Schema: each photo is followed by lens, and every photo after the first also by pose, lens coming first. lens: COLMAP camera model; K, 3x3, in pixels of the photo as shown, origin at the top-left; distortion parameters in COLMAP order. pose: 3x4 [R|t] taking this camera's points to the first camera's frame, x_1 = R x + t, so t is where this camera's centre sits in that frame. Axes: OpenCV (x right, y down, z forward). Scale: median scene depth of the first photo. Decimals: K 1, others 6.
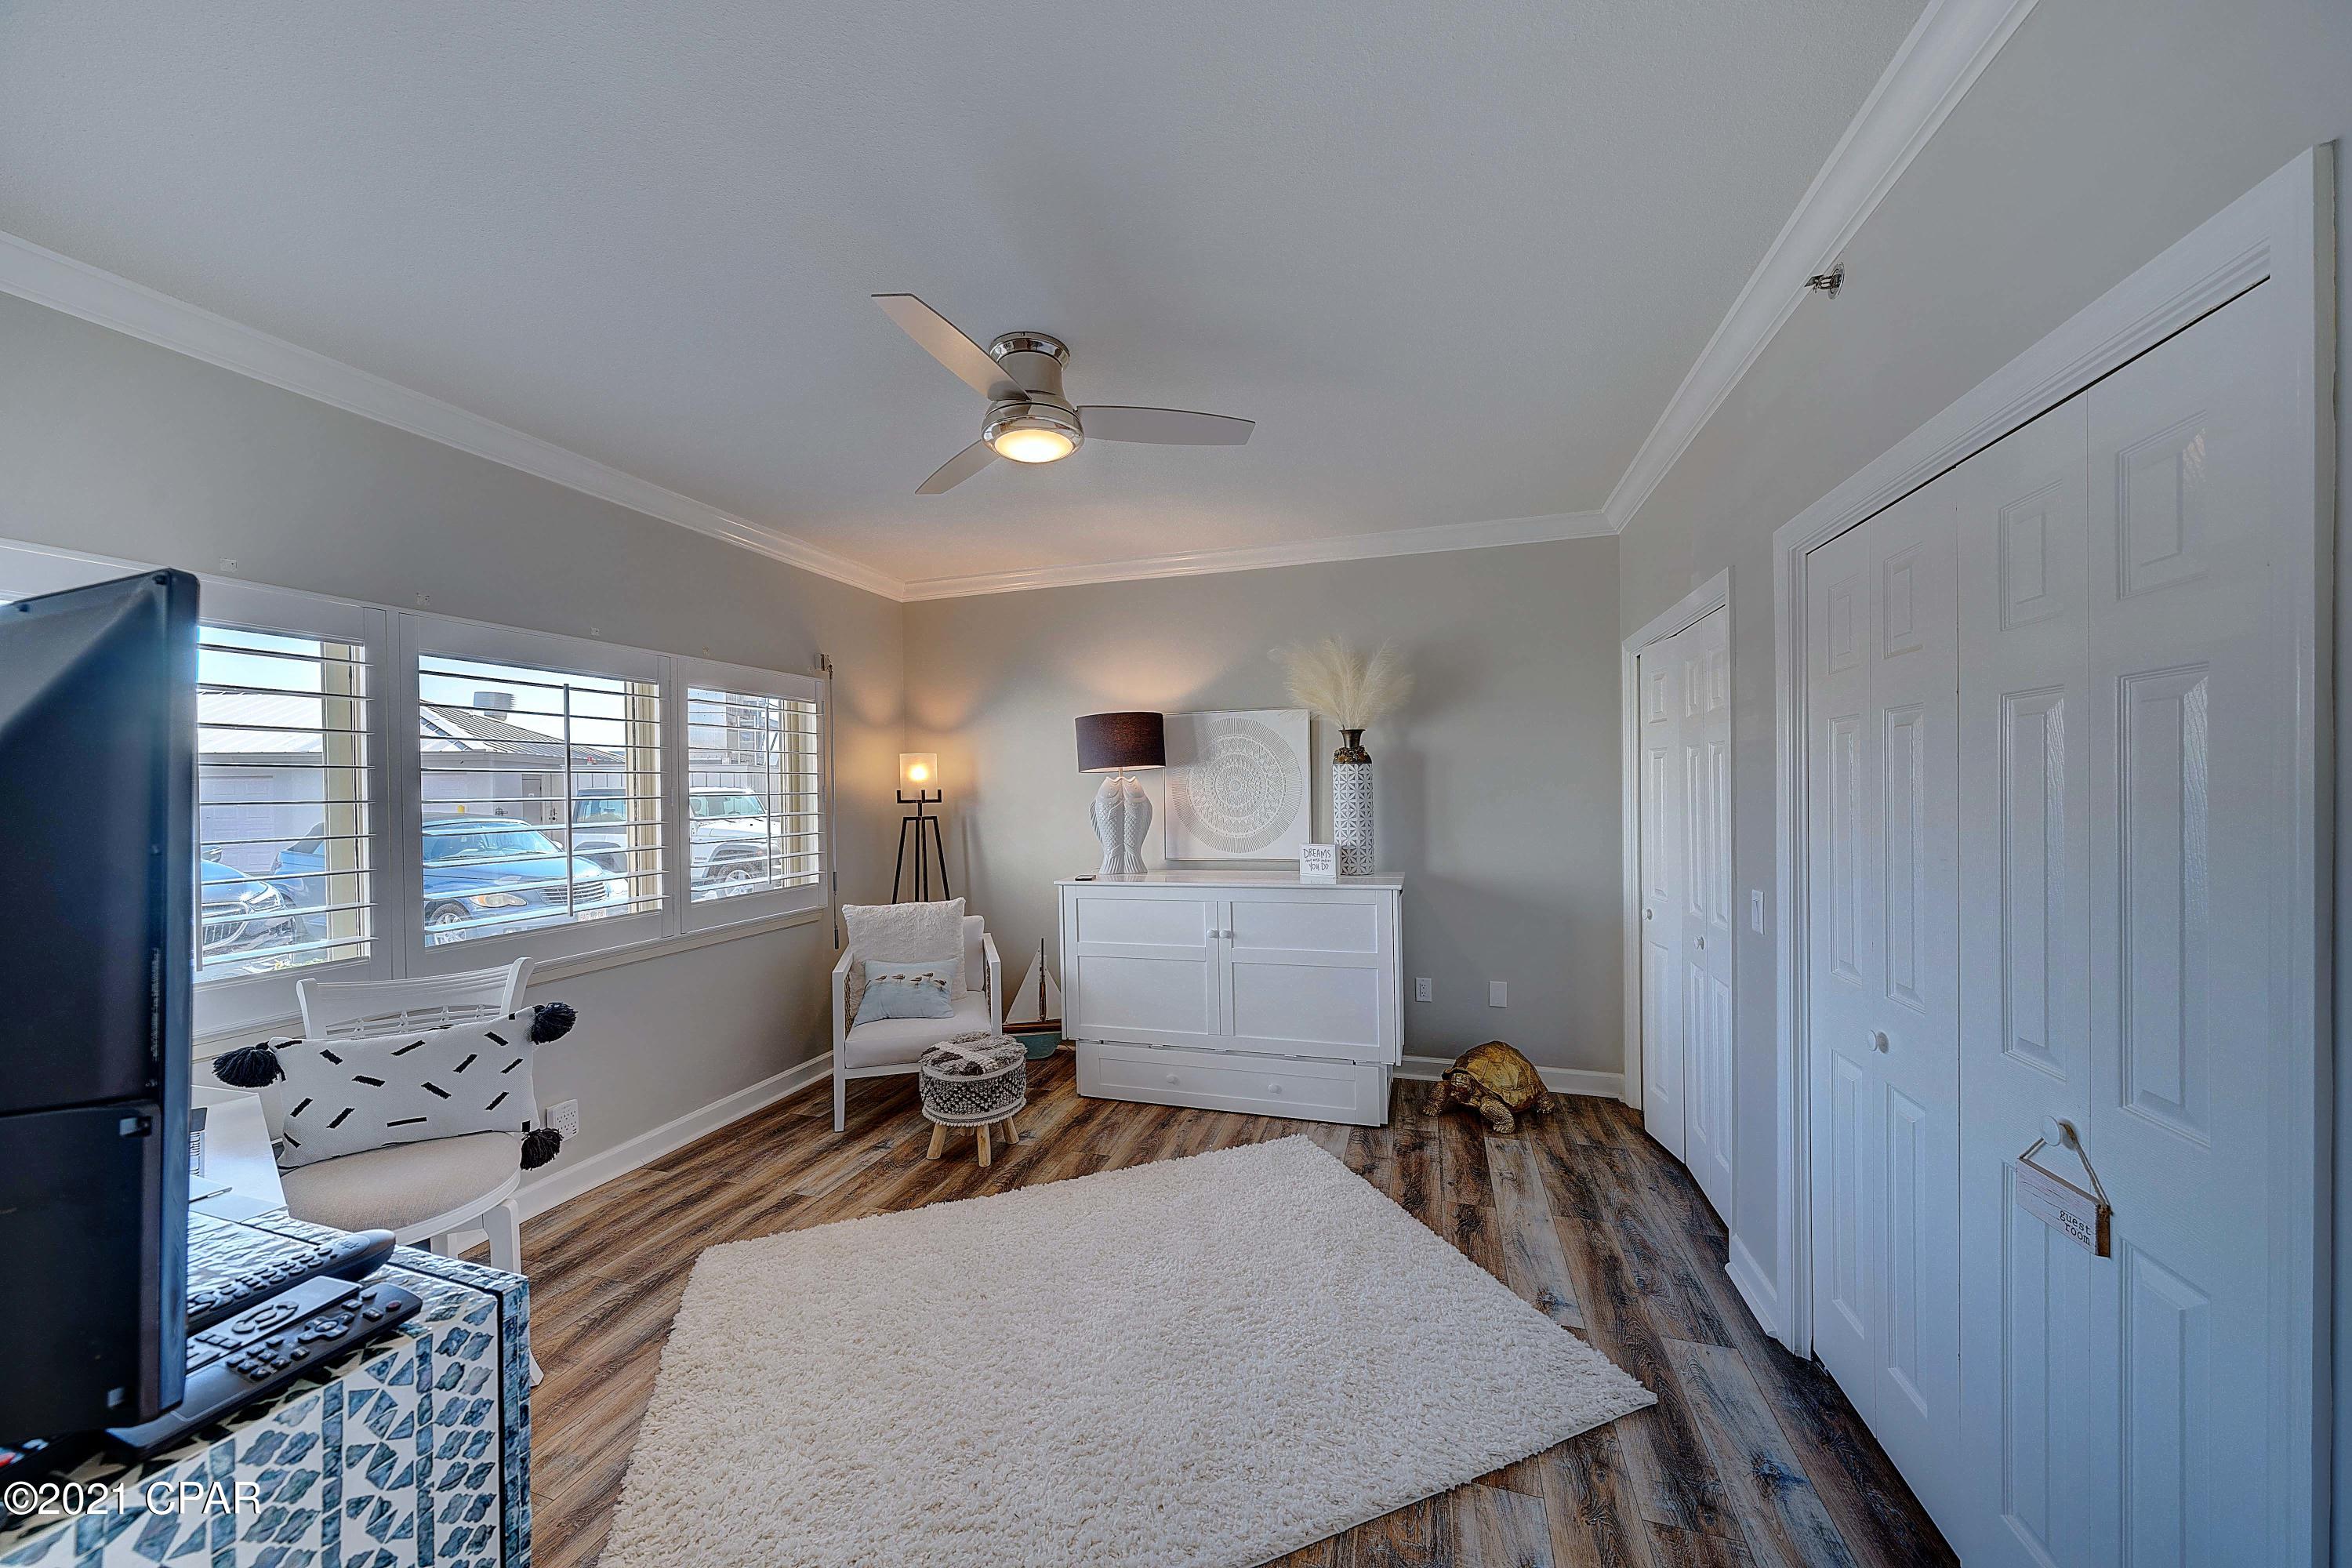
lens RADIAL K [[797.7, 0, 1168.7], [0, 797.7, 793.4], [0, 0, 1]] dist [-0.003849, -0.000118]
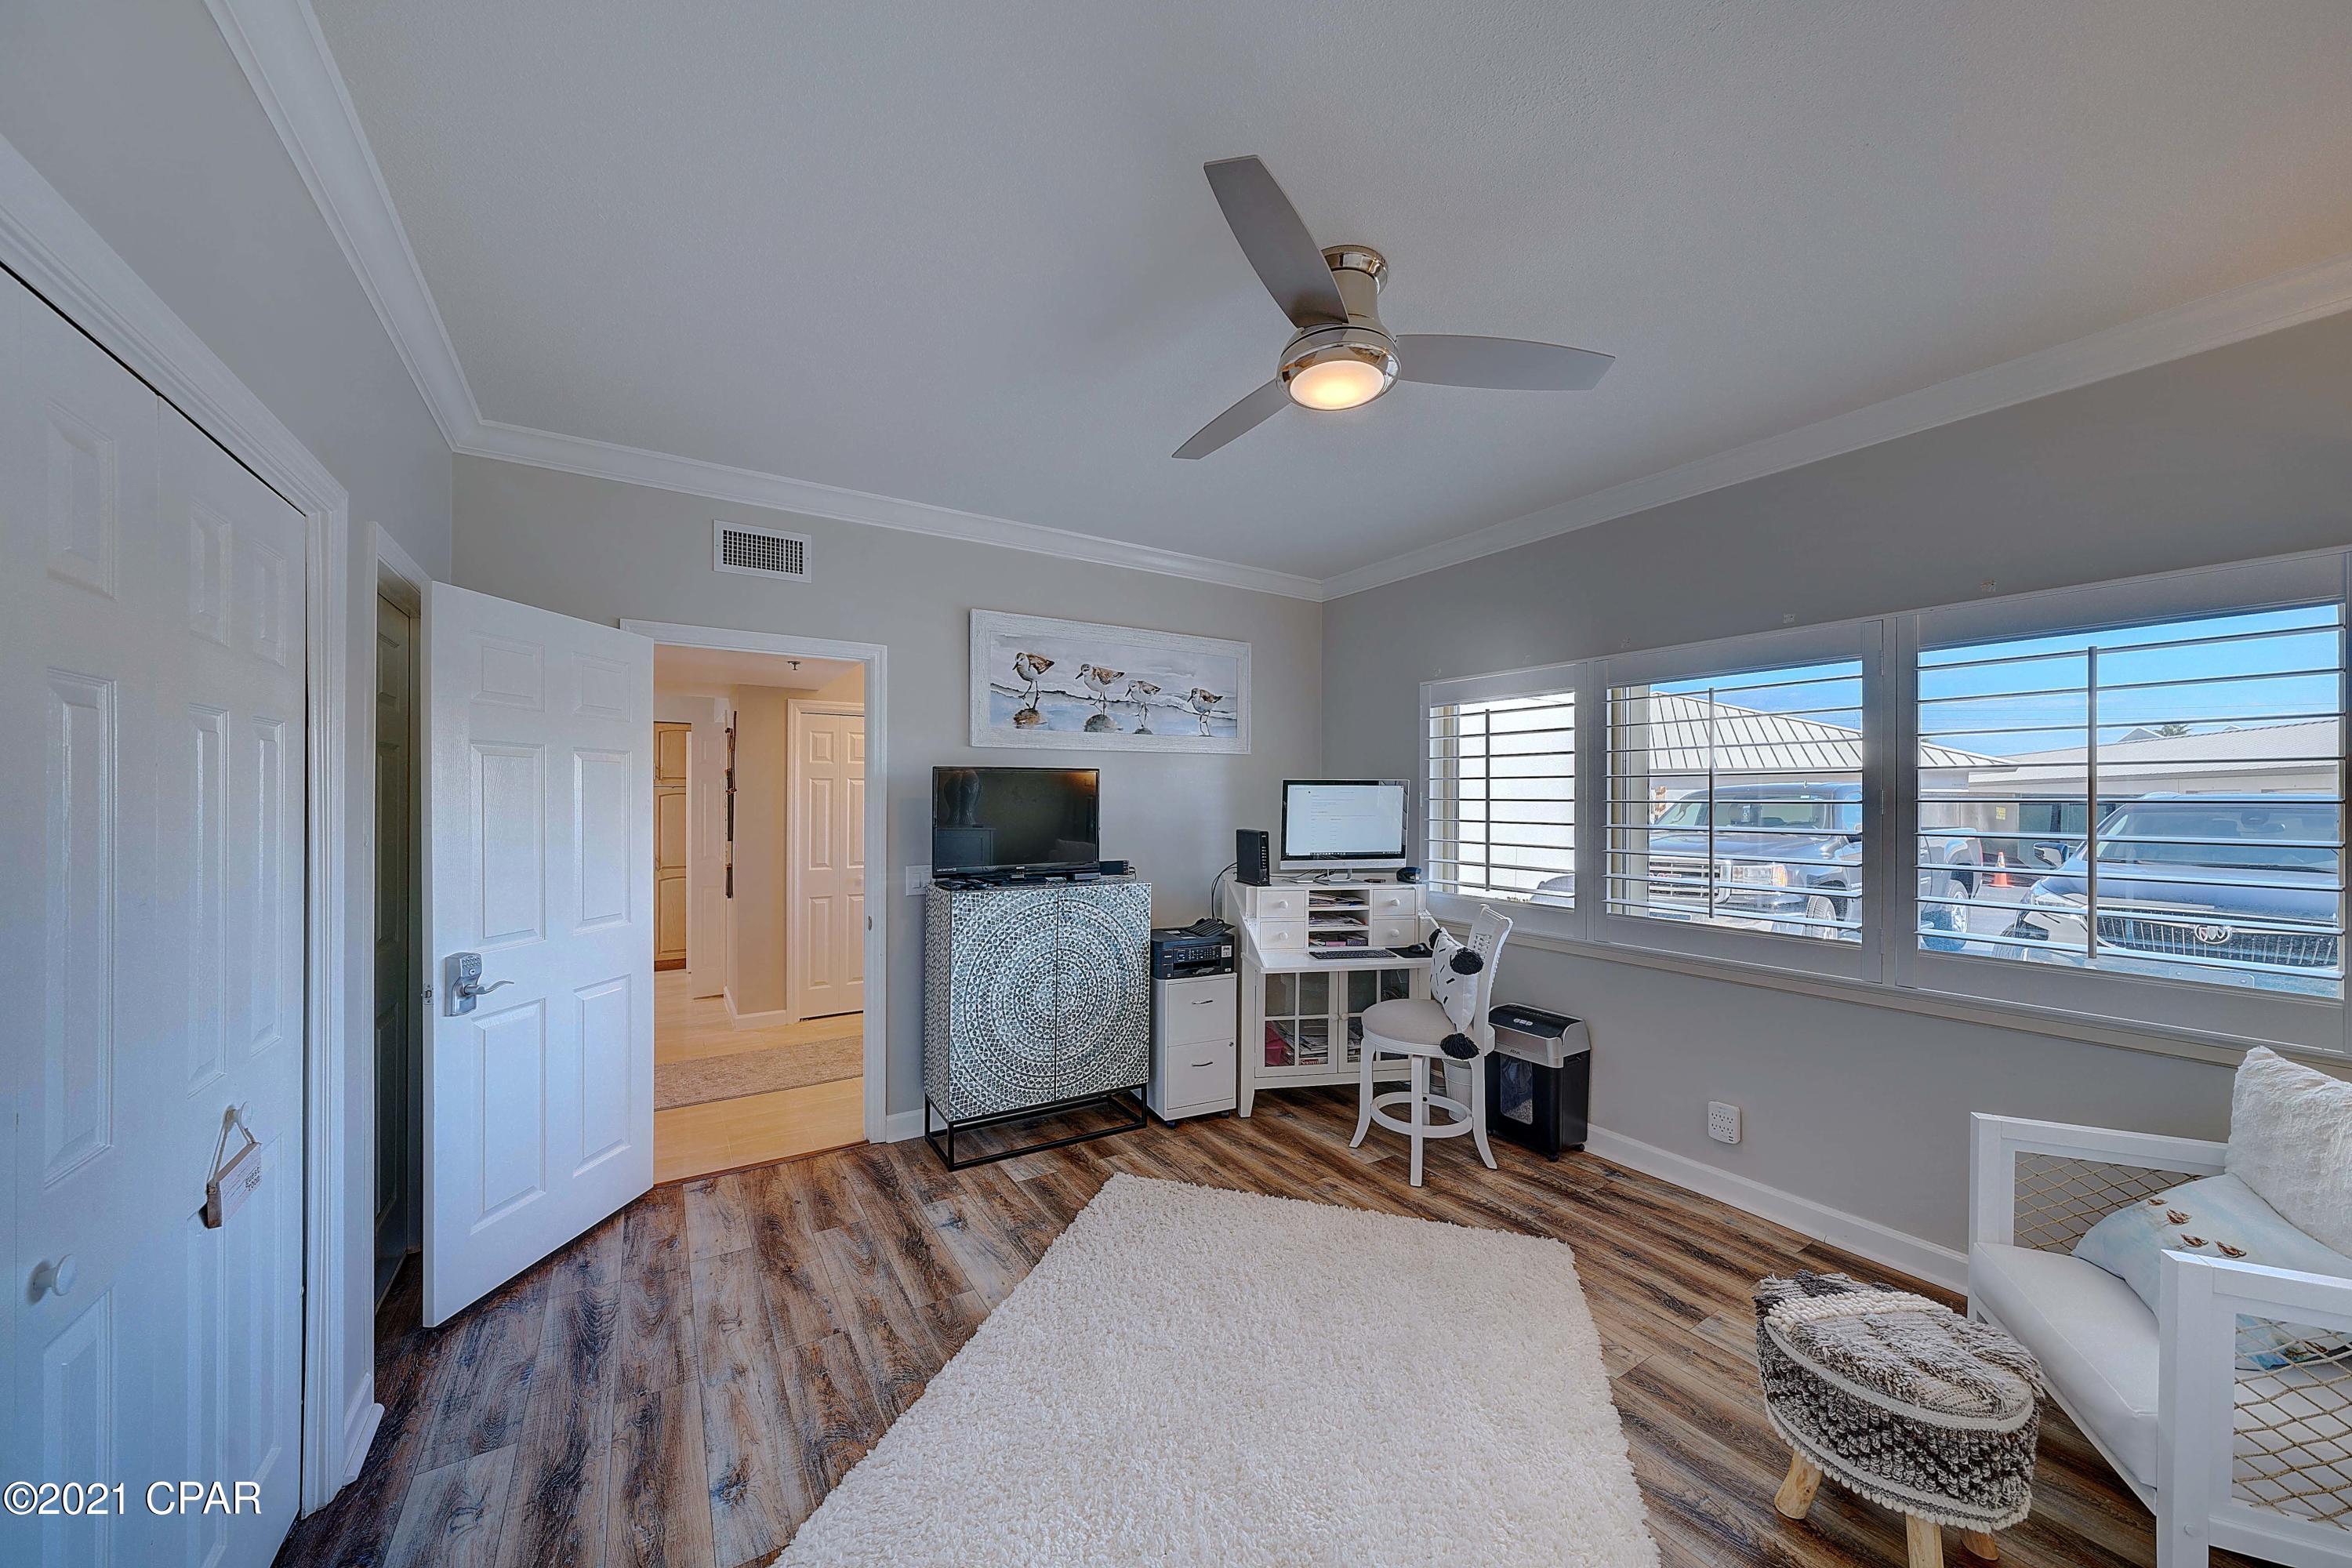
lens RADIAL K [[797.7, 0, 1168.7], [0, 797.7, 793.4], [0, 0, 1]] dist [-0.003849, -0.000118]
pose [[-0.633212, -0.002921, -0.773973, 0.464031], [-0.004551, 0.999990, -0.000051, 0.002859], [0.773965, 0.003490, -0.633218, 1.111034]]
